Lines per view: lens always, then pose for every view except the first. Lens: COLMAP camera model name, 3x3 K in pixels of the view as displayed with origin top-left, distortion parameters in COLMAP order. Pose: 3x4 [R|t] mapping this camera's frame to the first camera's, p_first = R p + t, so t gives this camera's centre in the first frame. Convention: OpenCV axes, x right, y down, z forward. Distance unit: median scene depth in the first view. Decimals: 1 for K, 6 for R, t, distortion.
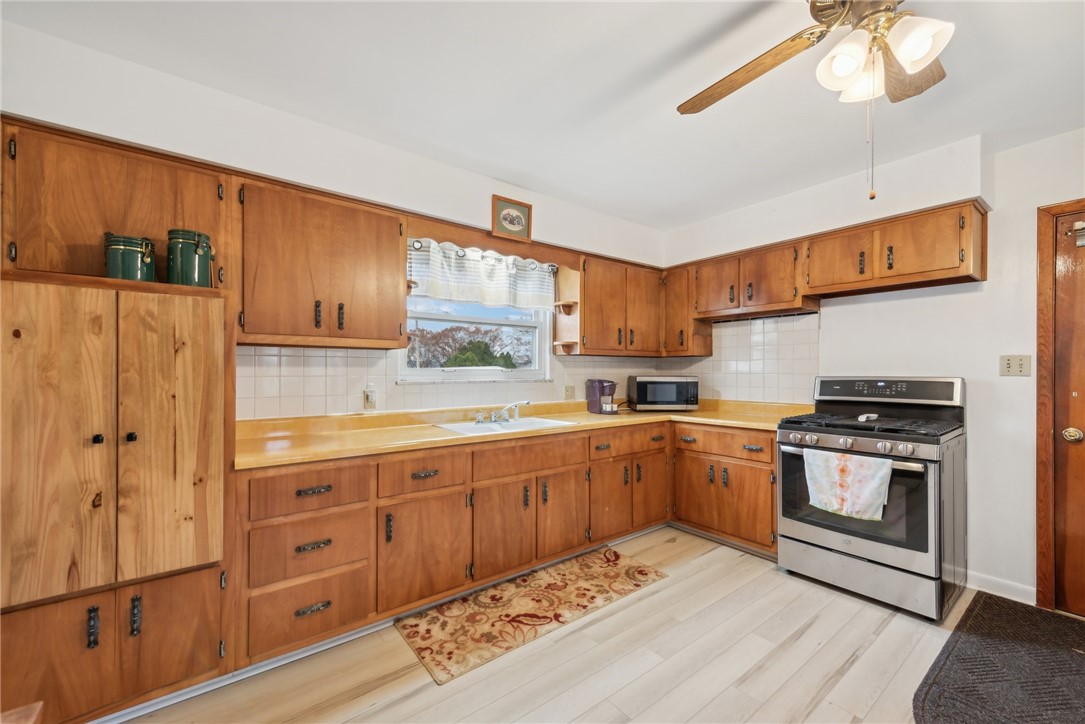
lens RADIAL K [[436.4, 0, 551.4], [0, 436.4, 367.8], [0, 0, 1]] dist [0.016778, -0.000504]
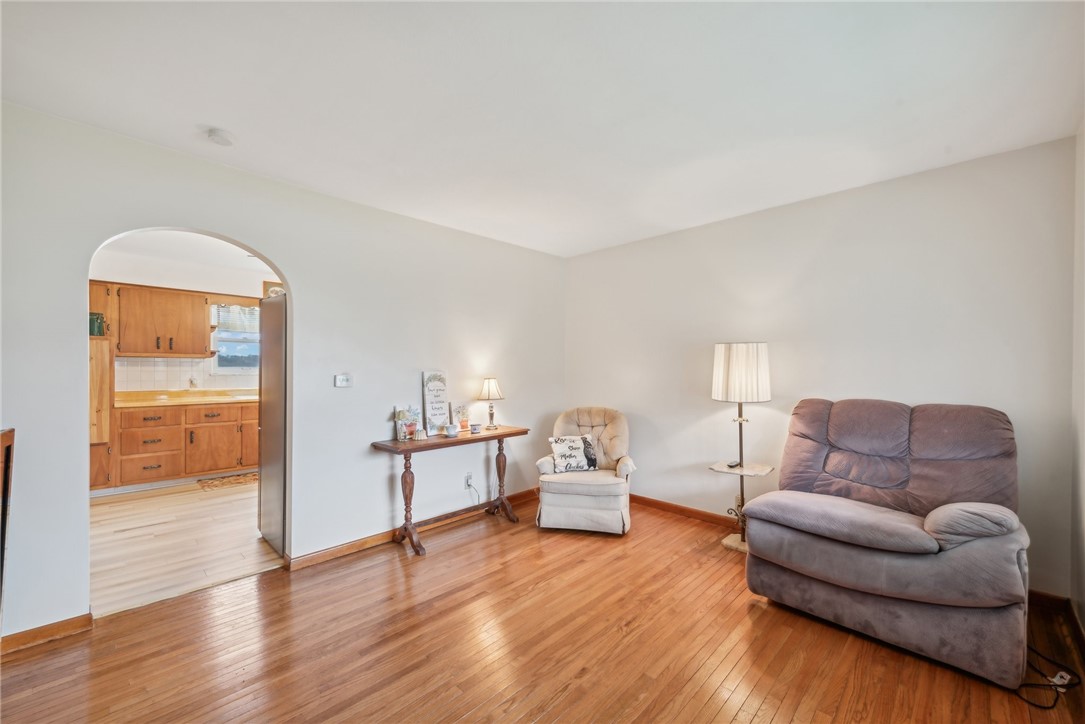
lens RADIAL K [[436.4, 0, 548.2], [0, 436.4, 368.5], [0, 0, 1]] dist [0.016778, -0.000504]
pose [[0.990837, 0.005520, 0.134953, 0.878532], [-0.006332, 0.999964, 0.005591, -0.014992], [-0.134918, -0.006394, 0.990836, -1.160970]]
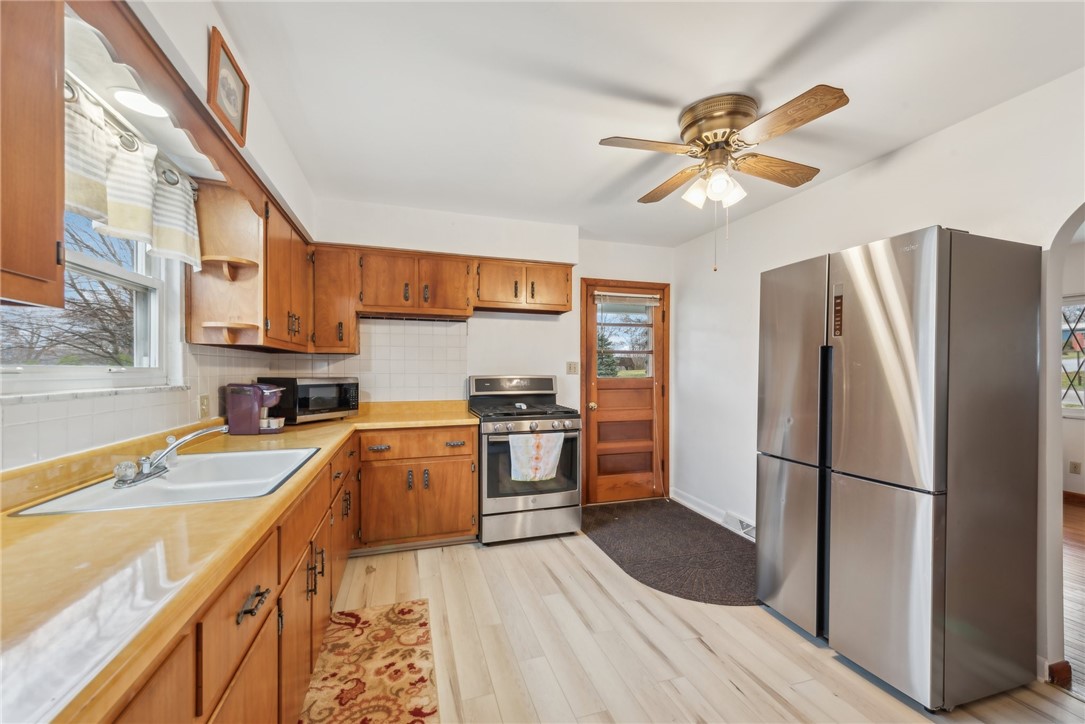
lens RADIAL K [[436.4, 0, 547.5], [0, 436.4, 370.0], [0, 0, 1]] dist [0.016778, -0.000504]
pose [[0.349636, 0.003568, 0.936879, -0.516854], [-0.006525, 0.999978, -0.001373, 0.005325], [-0.936863, -0.005634, 0.349652, 0.483756]]
